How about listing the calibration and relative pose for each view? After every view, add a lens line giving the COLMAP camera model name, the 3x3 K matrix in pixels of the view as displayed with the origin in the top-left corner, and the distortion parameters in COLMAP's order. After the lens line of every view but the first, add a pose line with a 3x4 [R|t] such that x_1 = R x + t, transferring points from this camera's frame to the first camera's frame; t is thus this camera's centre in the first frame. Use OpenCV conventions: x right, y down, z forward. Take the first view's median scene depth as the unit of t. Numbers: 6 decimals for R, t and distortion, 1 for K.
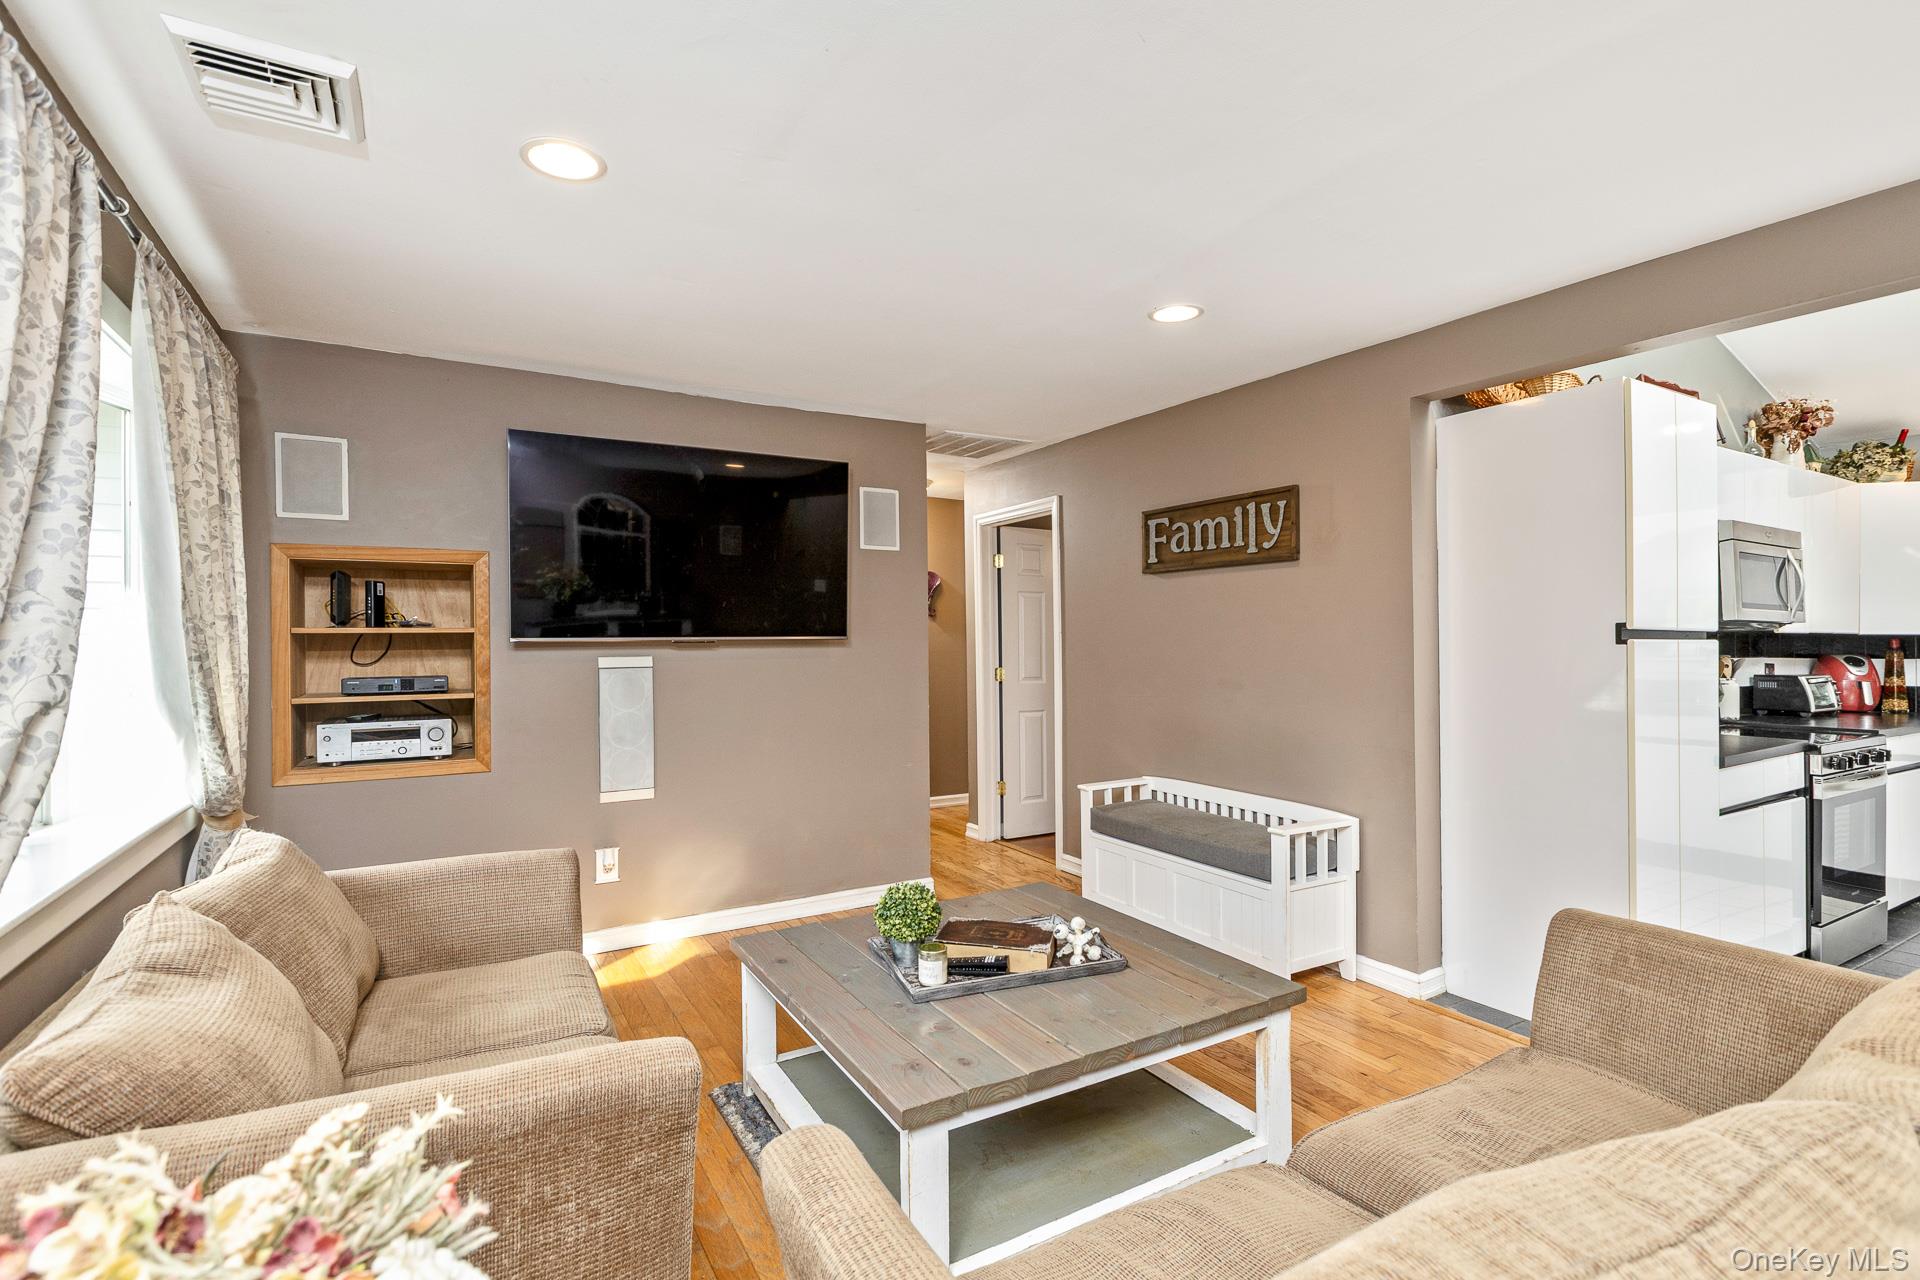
lens RADIAL K [[894.8, 0, 958.5], [0, 894.8, 636.4], [0, 0, 1]] dist [0.000330, -0.000826]
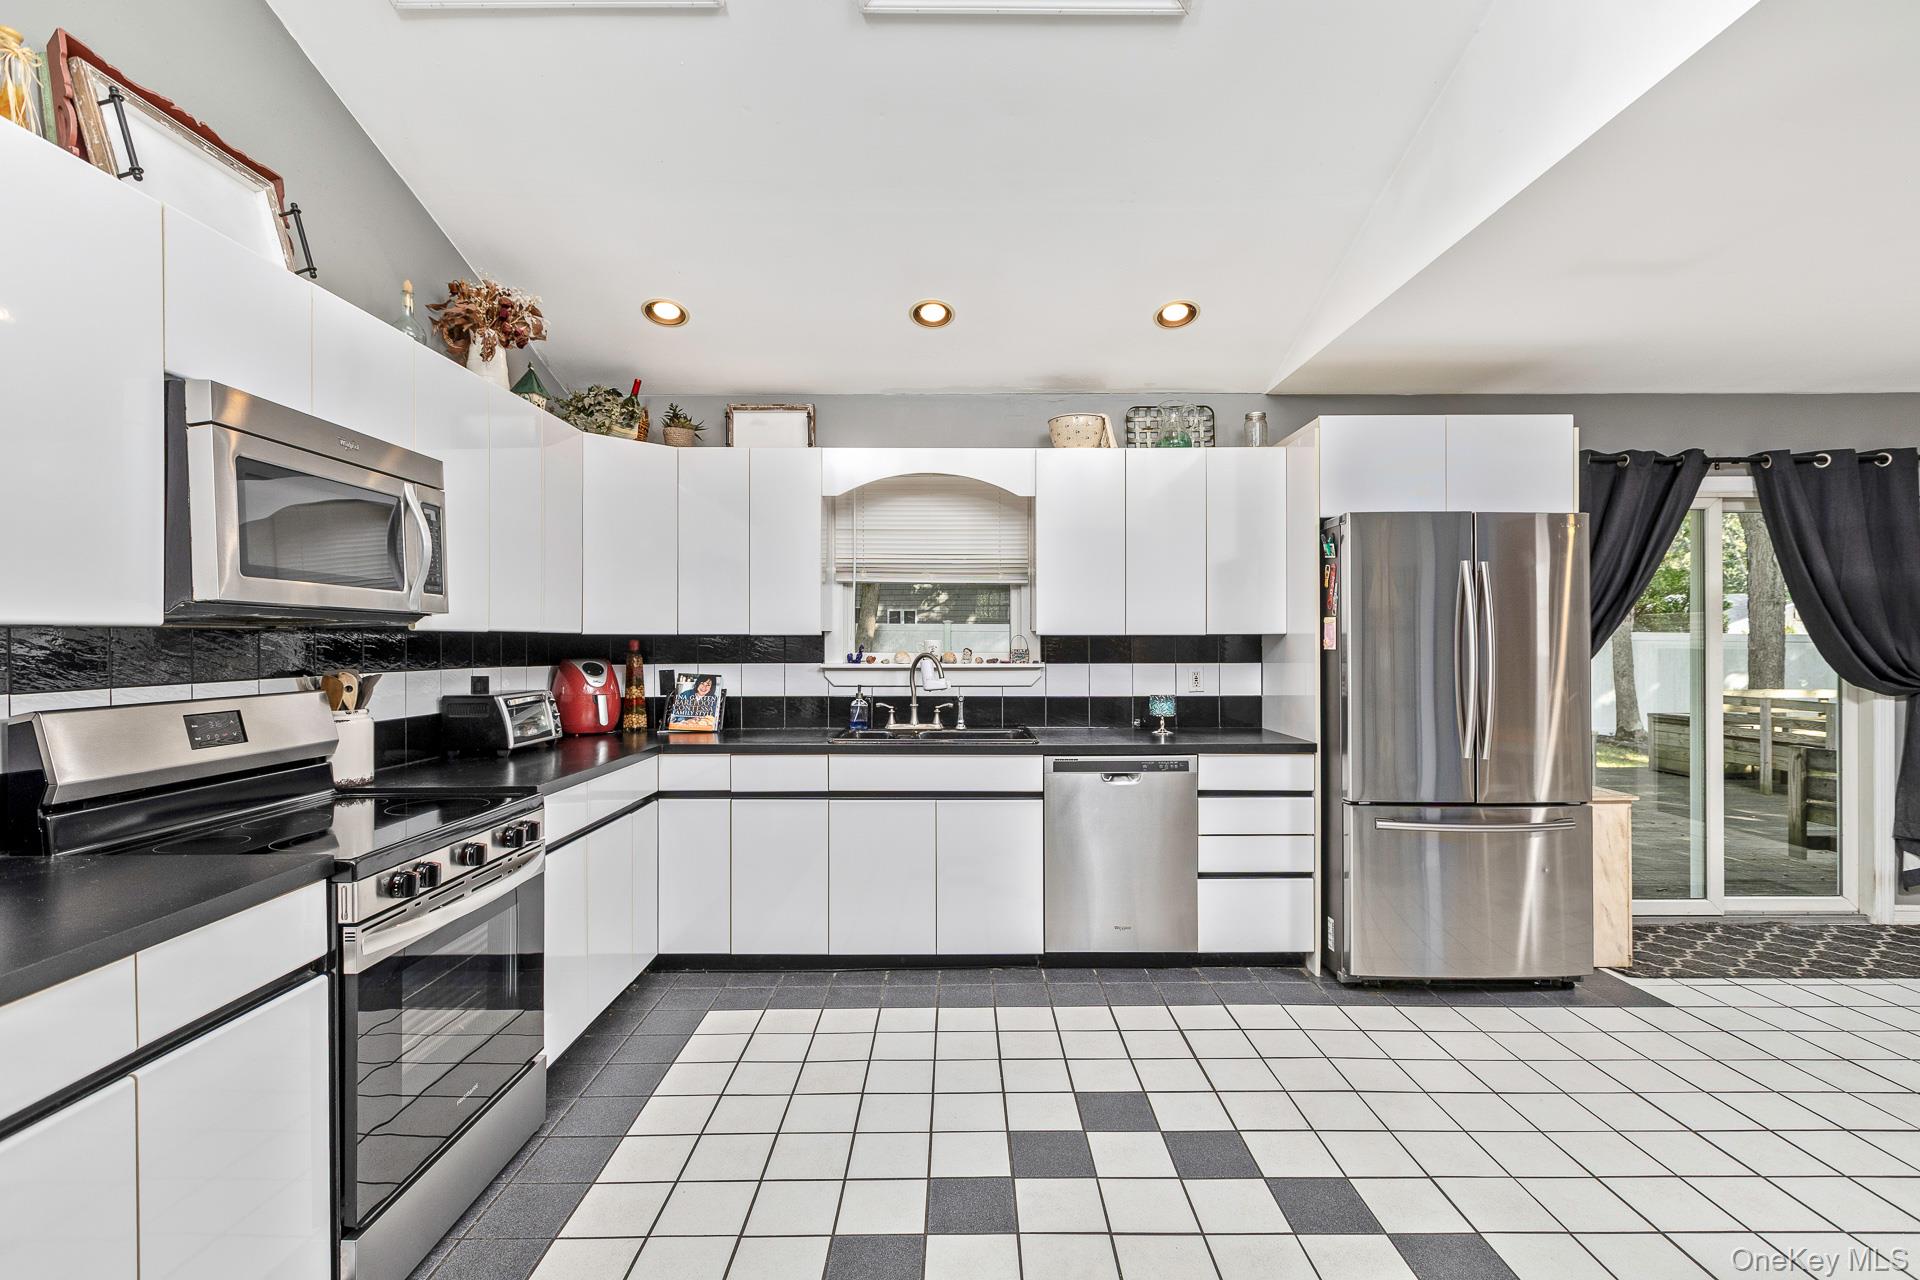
lens RADIAL K [[894.8, 0, 966.7], [0, 894.8, 625.4], [0, 0, 1]] dist [0.000330, -0.000826]
pose [[0.506409, 0.011898, 0.862212, 0.523985], [-0.001416, 0.999915, -0.012966, -0.000338], [-0.862293, 0.005345, 0.506382, 0.344725]]
